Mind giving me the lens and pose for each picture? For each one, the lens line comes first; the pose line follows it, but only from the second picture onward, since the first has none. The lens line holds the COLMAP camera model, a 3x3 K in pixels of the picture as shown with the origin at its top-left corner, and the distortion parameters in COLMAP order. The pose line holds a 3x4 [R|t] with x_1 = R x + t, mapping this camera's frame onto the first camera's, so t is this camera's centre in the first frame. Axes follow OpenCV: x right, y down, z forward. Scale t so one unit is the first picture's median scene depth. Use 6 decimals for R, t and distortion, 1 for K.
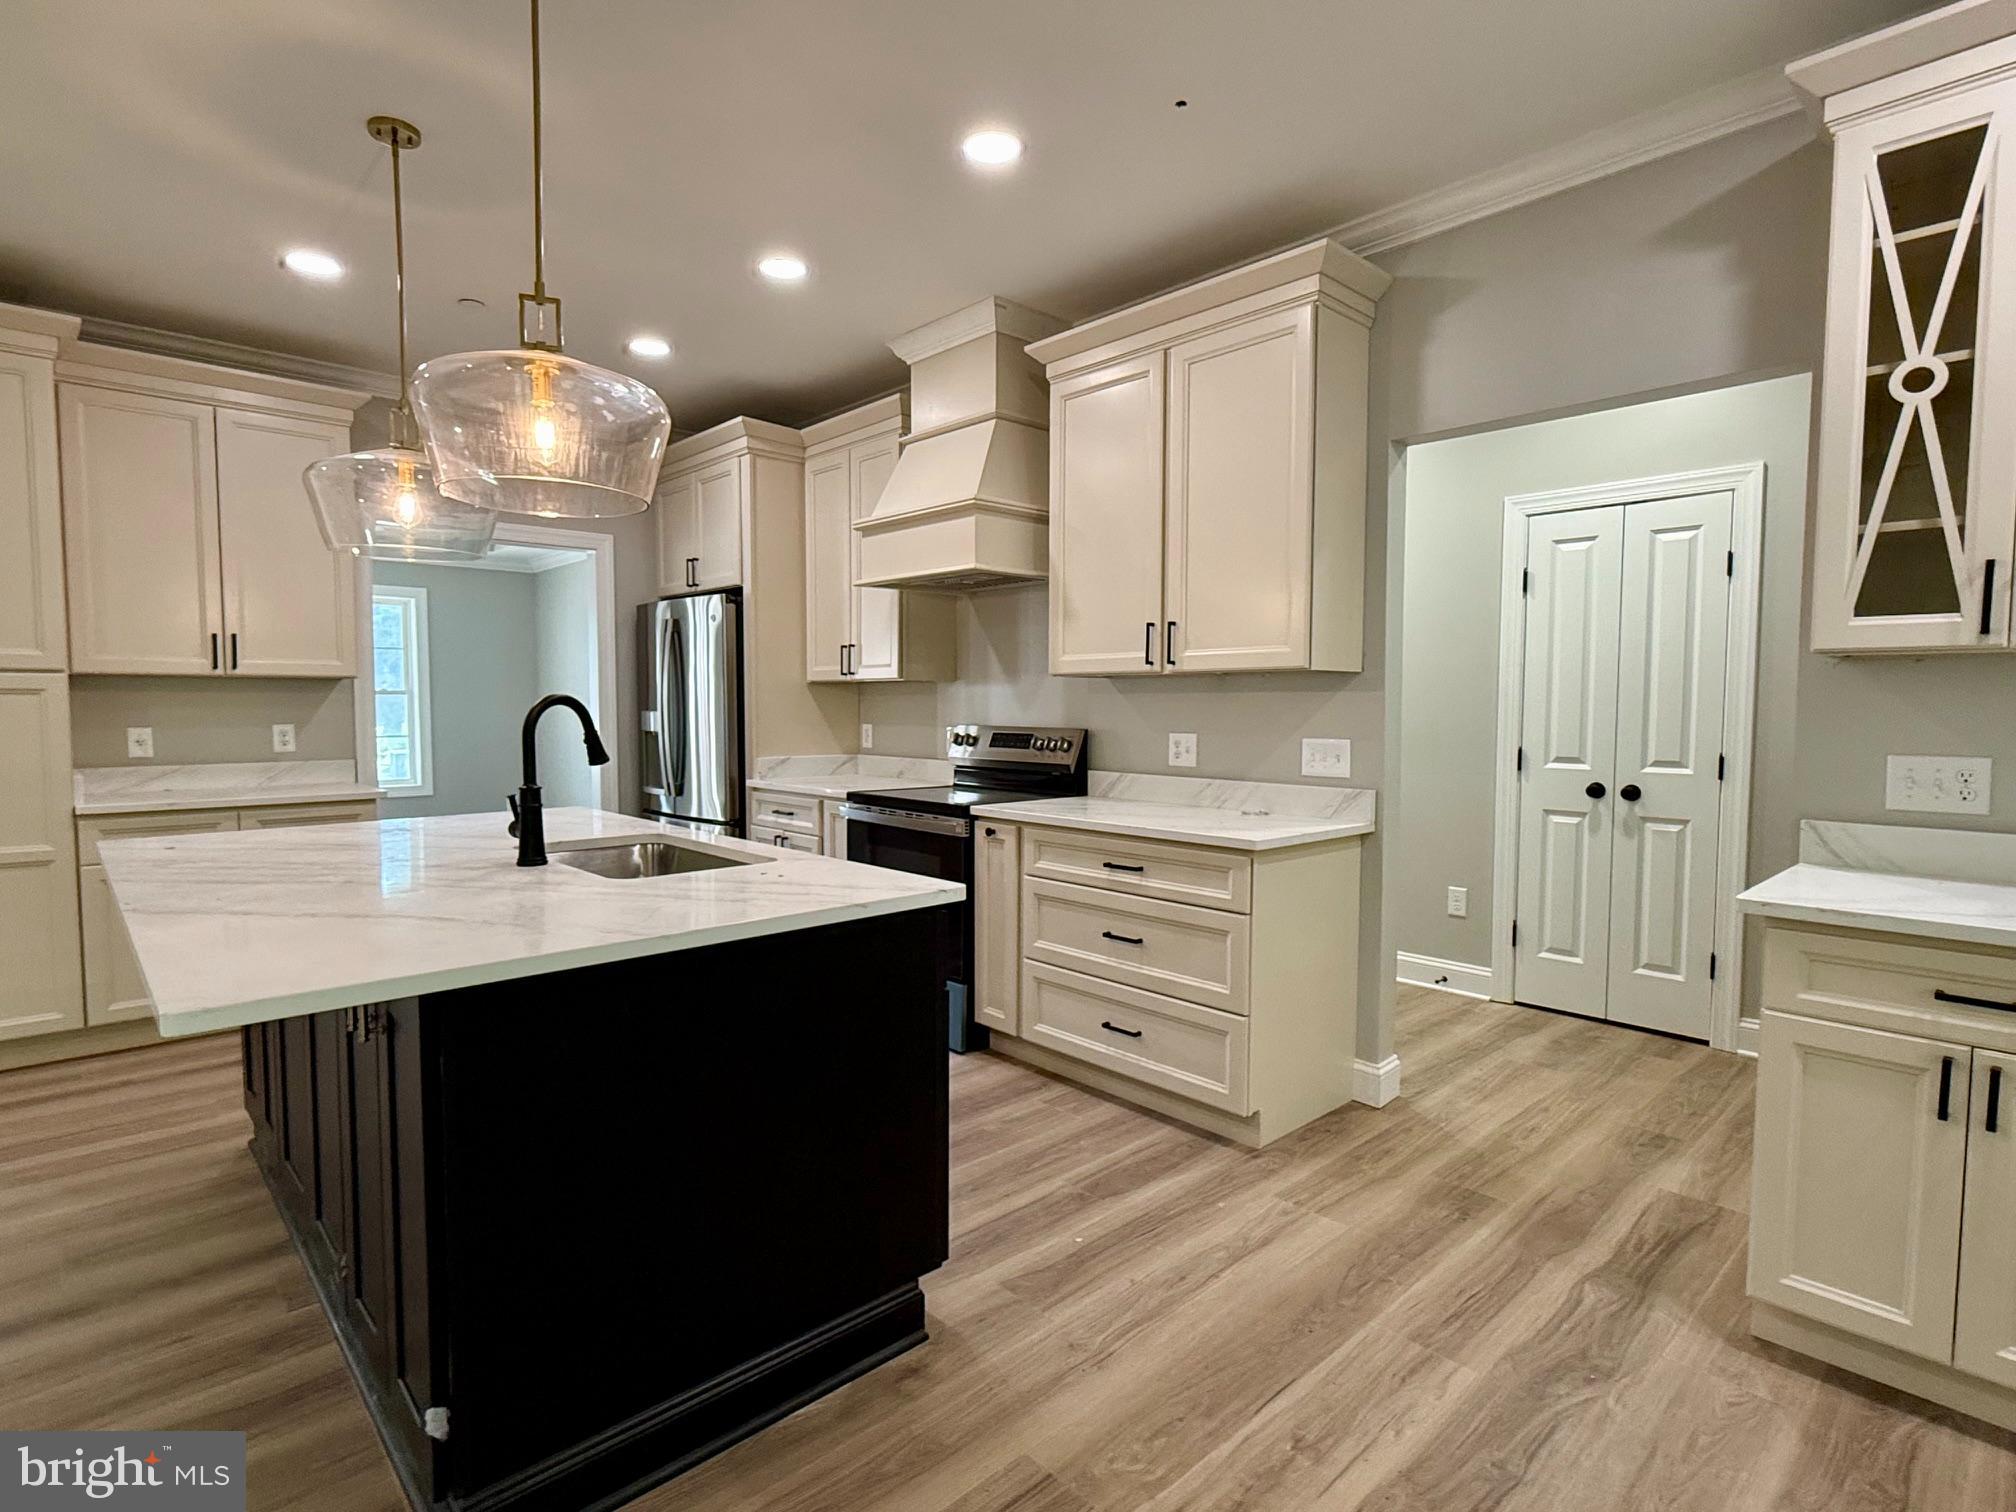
lens RADIAL K [[1025.3, 0, 1010.6], [0, 1025.3, 764.1], [0, 0, 1]] dist [0.000916, -0.001638]
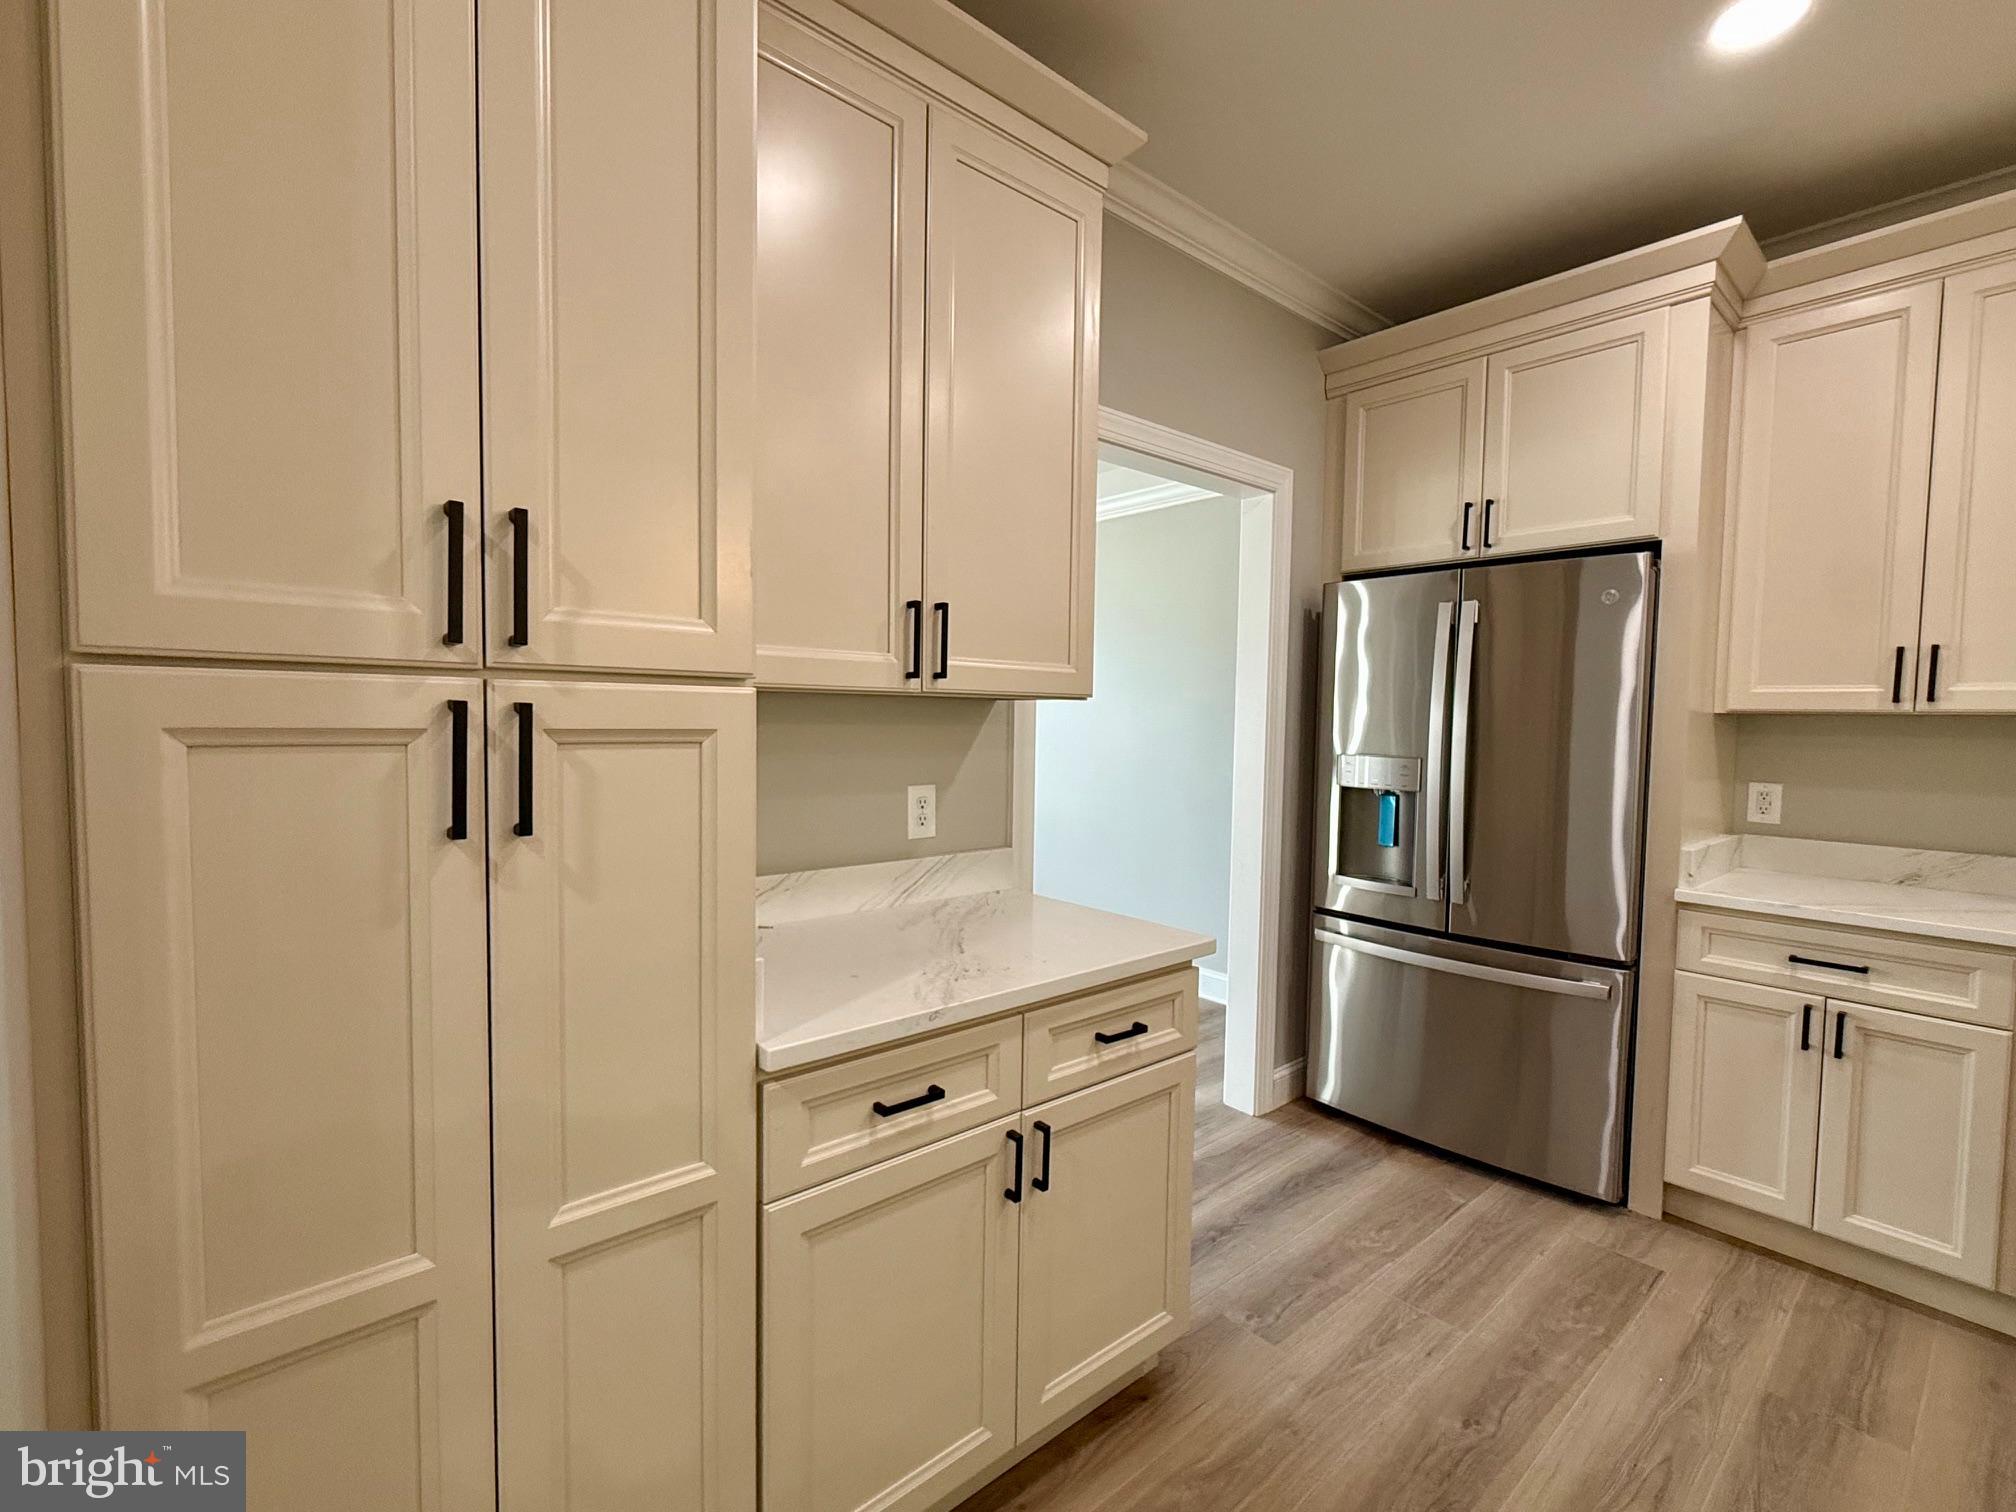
lens RADIAL K [[901.5, 0, 1008.0], [0, 901.5, 760.7], [0, 0, 1]] dist [-0.000044, -0.000762]
pose [[0.999106, 0.014045, -0.039866, -0.871734], [-0.014443, 0.999849, -0.009710, -0.064214], [0.039723, 0.010277, 0.999158, 0.728969]]
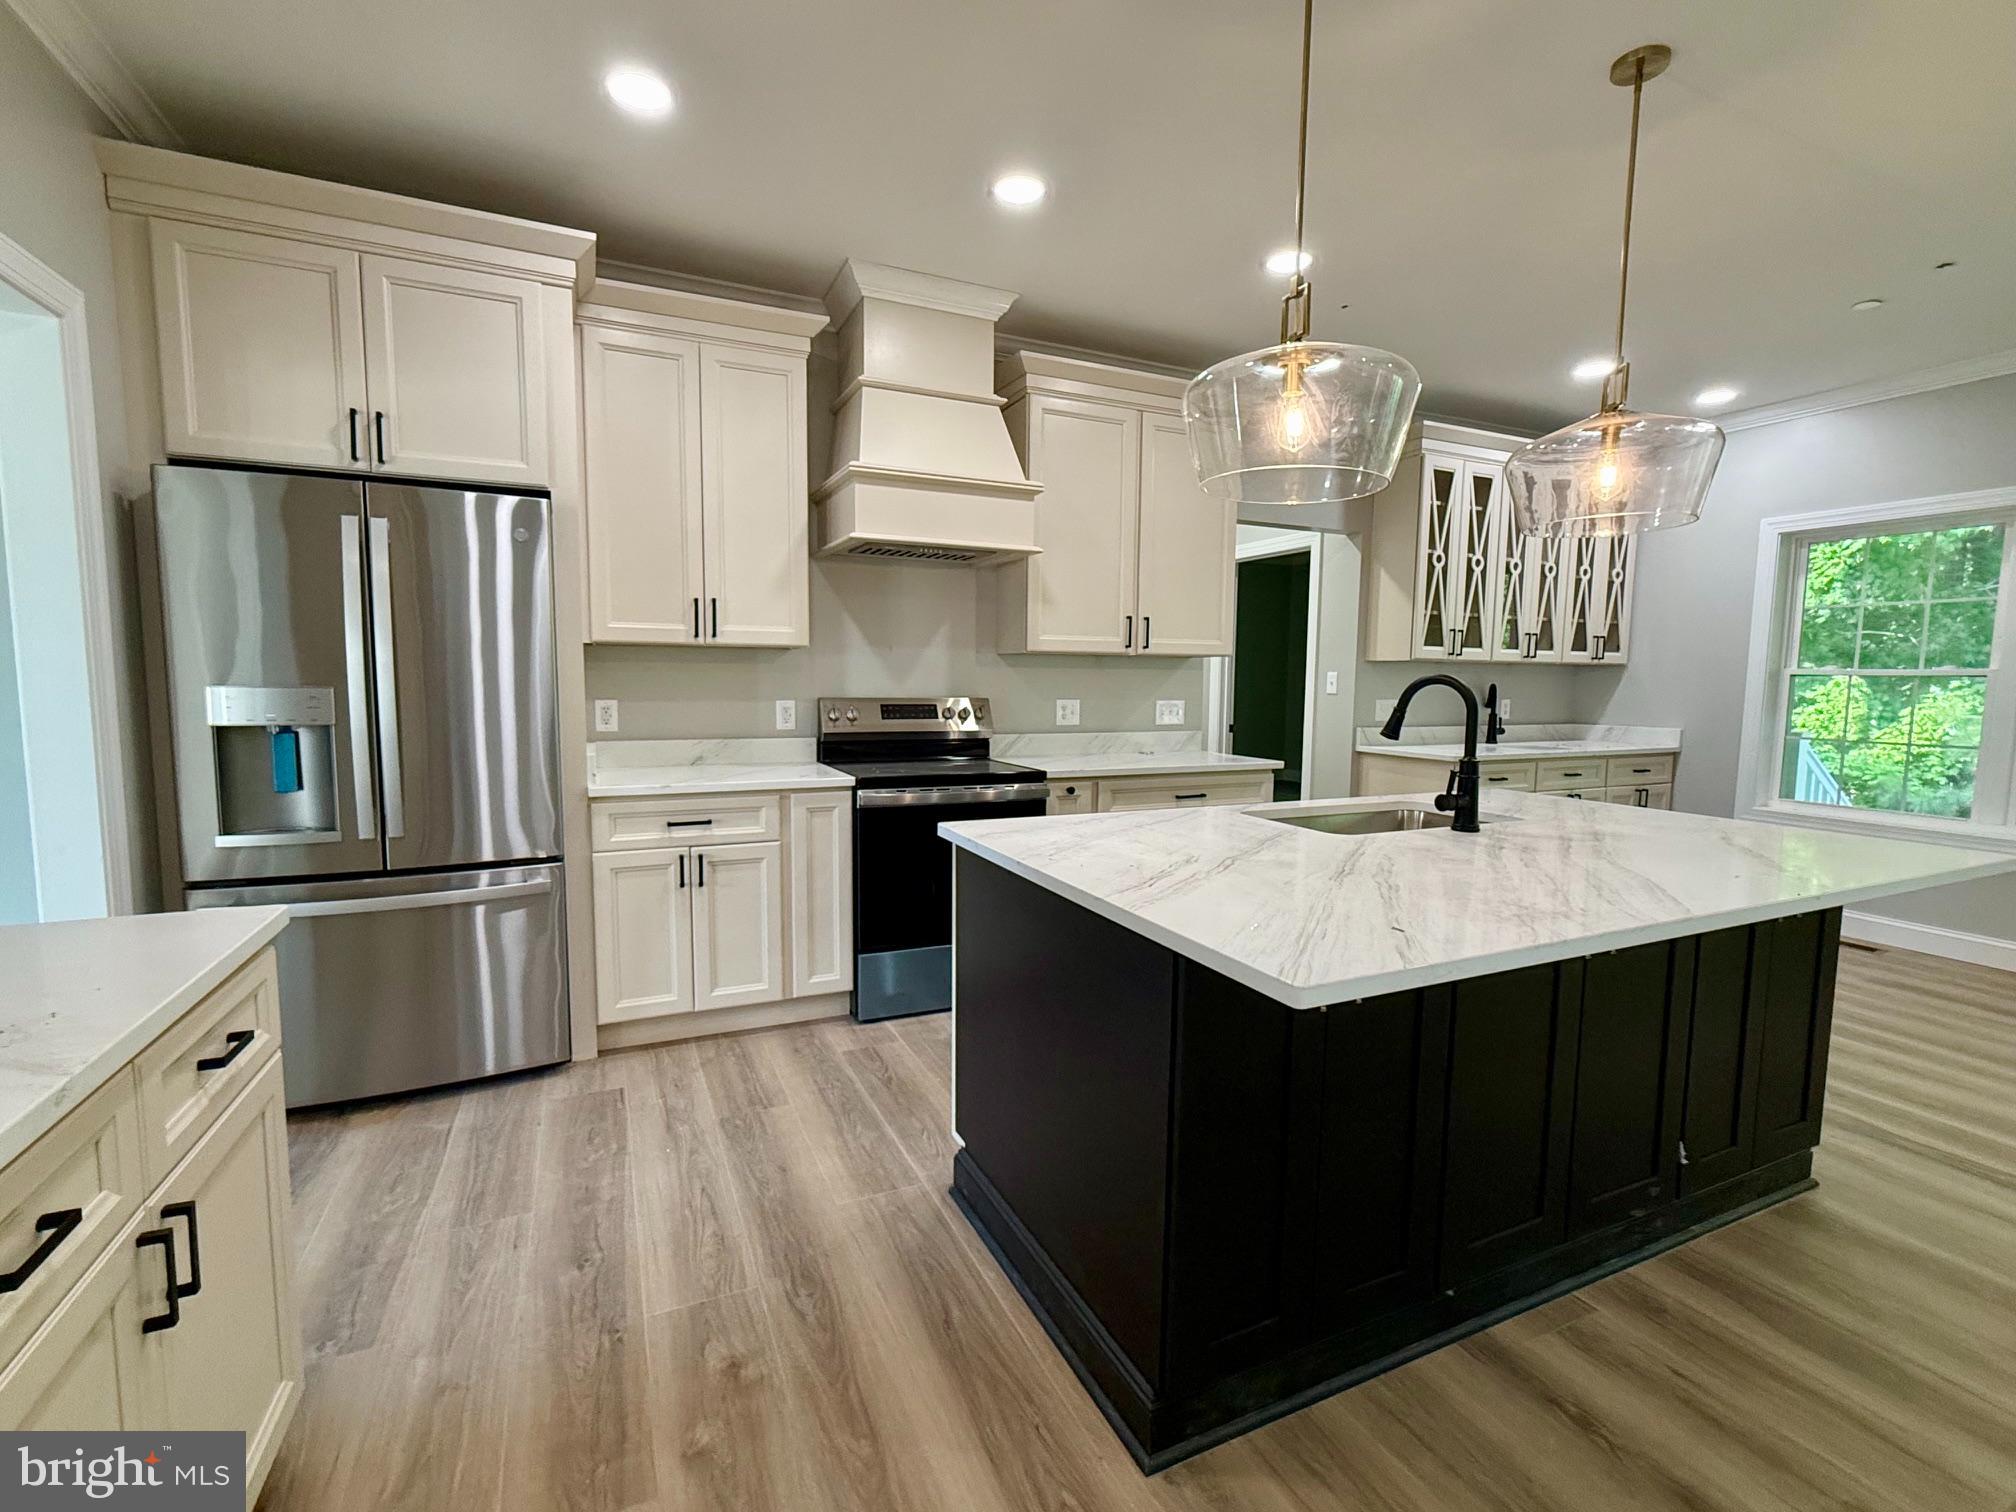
lens RADIAL K [[901.5, 0, 1010.5], [0, 901.5, 757.9], [0, 0, 1]] dist [-0.000044, -0.000762]
pose [[0.313844, -0.086726, 0.945505, -1.057770], [0.046661, 0.996025, 0.075872, -0.052198], [-0.948327, 0.020306, 0.316643, 0.803844]]
